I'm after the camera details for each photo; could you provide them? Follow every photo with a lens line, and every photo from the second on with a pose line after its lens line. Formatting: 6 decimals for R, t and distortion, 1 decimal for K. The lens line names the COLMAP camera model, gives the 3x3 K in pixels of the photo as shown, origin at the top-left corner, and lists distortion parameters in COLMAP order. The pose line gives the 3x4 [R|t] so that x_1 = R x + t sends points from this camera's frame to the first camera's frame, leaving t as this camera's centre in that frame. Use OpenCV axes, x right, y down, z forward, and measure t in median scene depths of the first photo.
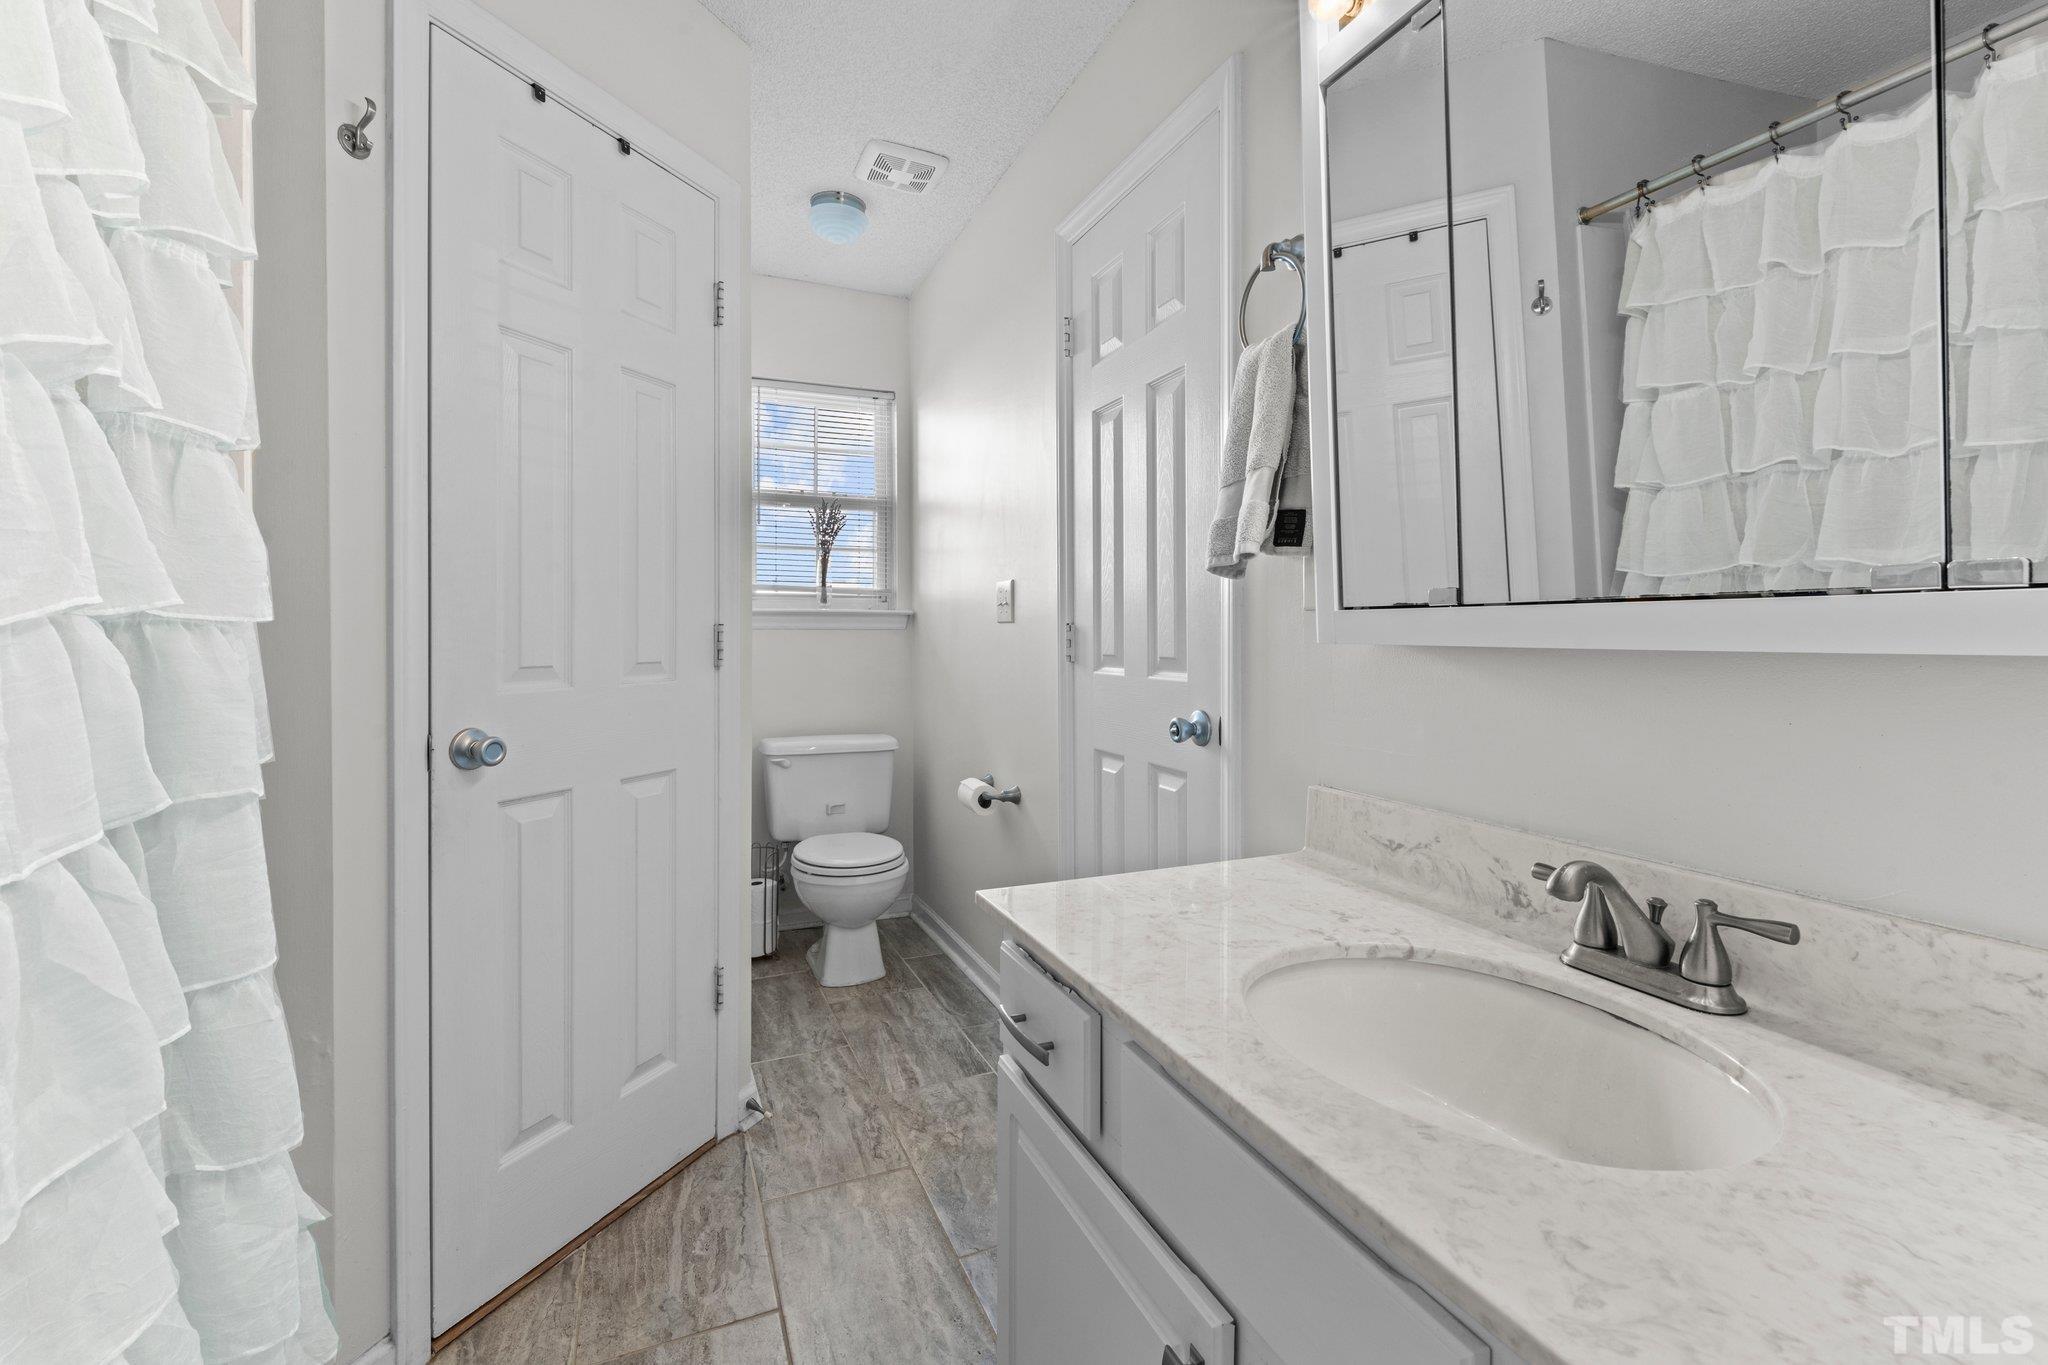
lens RADIAL K [[894.0, 0, 1016.5], [0, 894.0, 635.4], [0, 0, 1]] dist [0.001533, -0.000912]
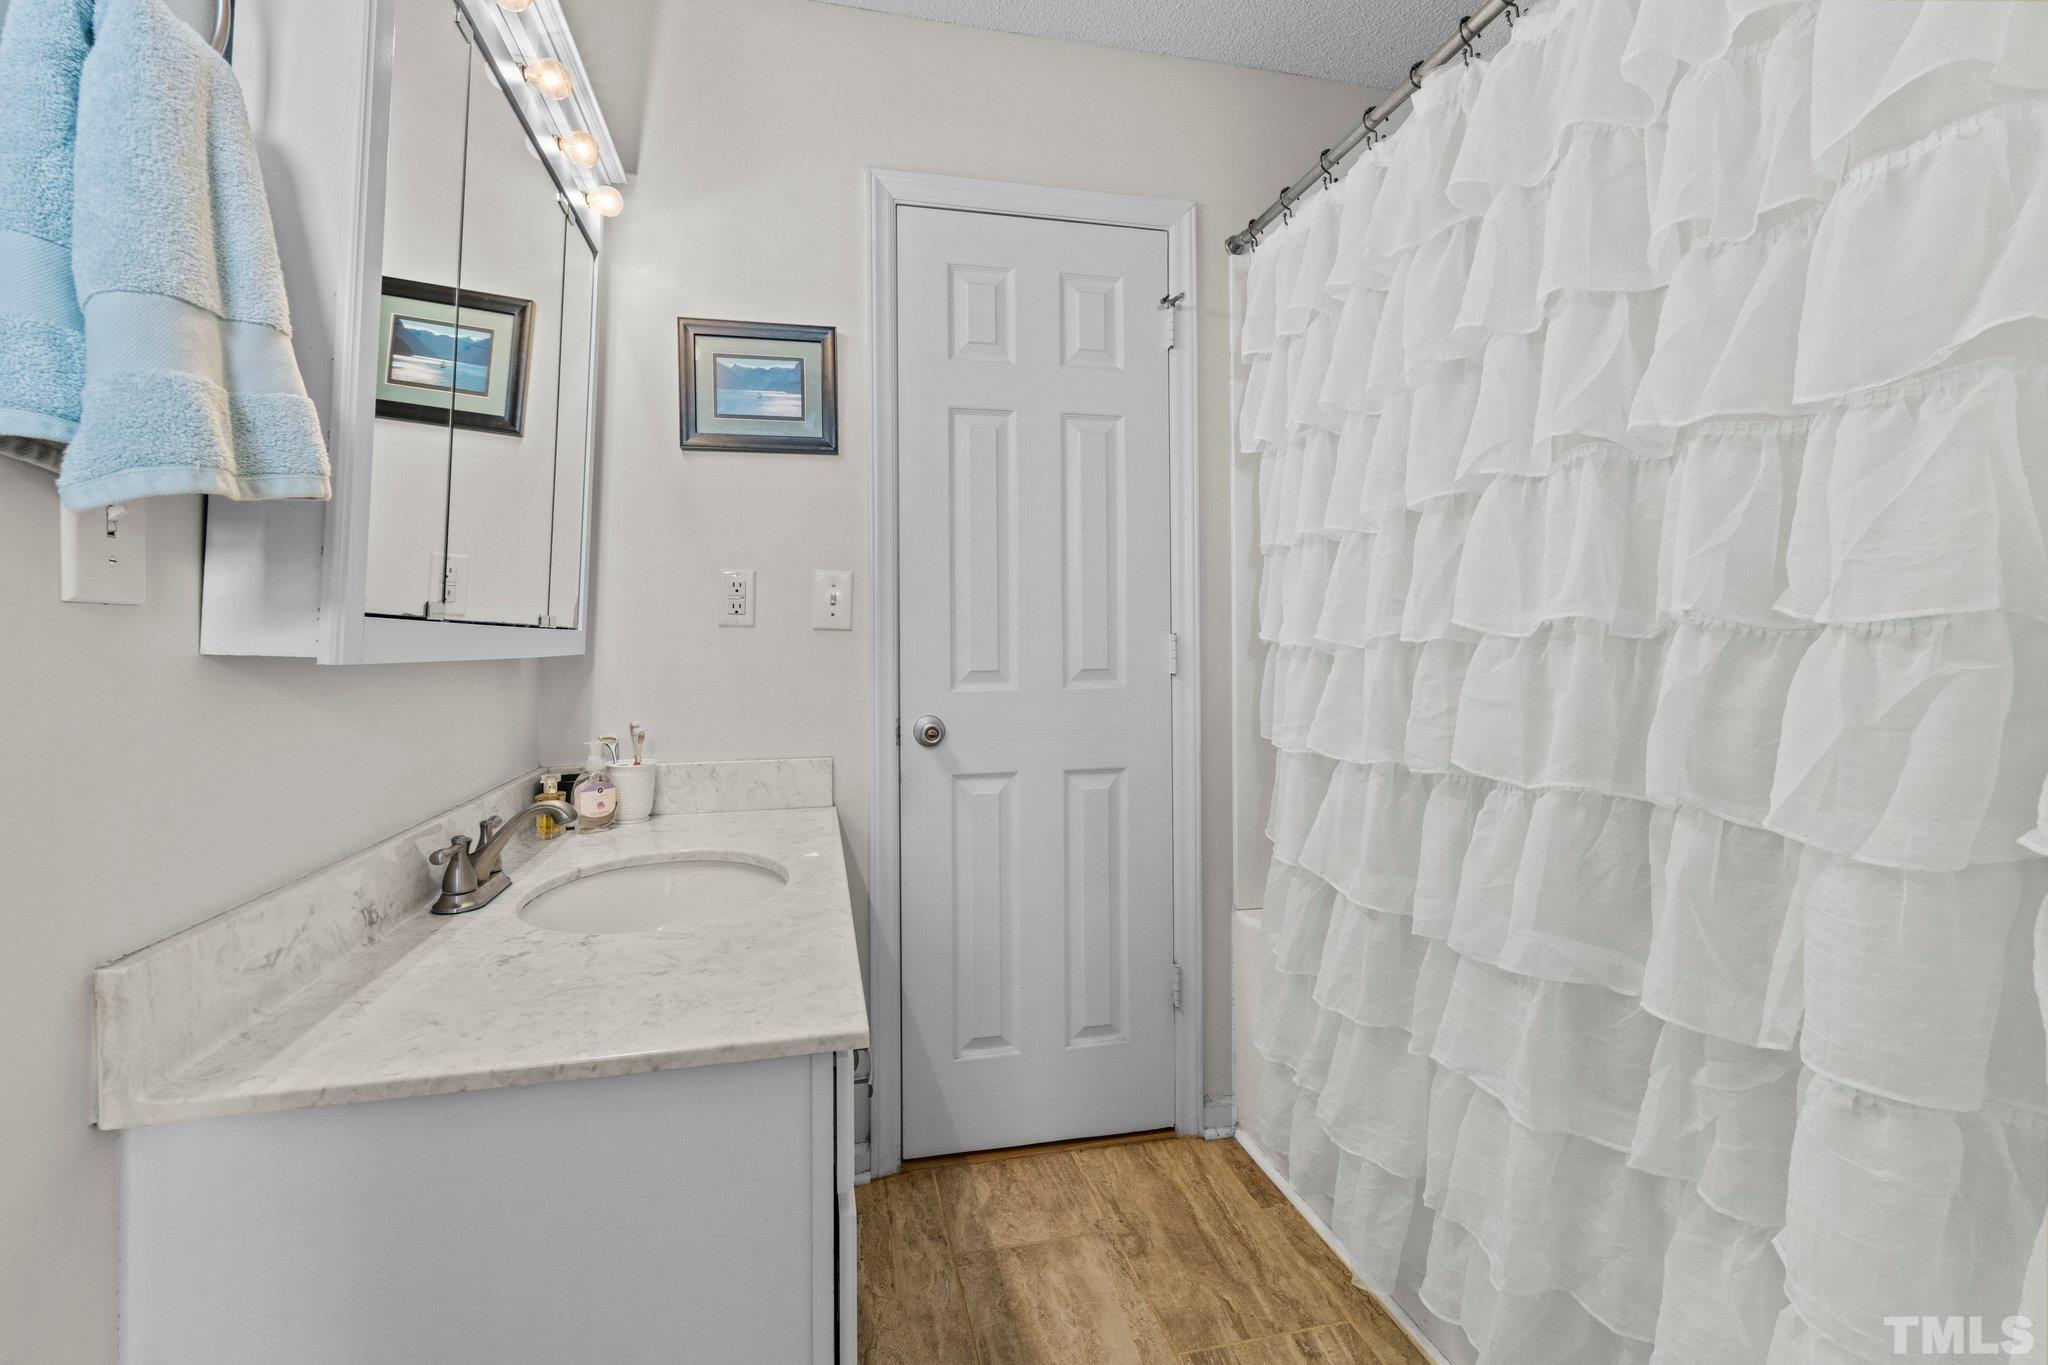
lens RADIAL K [[894.0, 0, 1016.5], [0, 894.0, 635.4], [0, 0, 1]] dist [0.001533, -0.000912]
pose [[-0.985186, 0.006453, 0.171369, -0.308955], [0.006092, 0.999978, -0.002630, -0.010605], [-0.171382, -0.001547, -0.985203, 1.841738]]
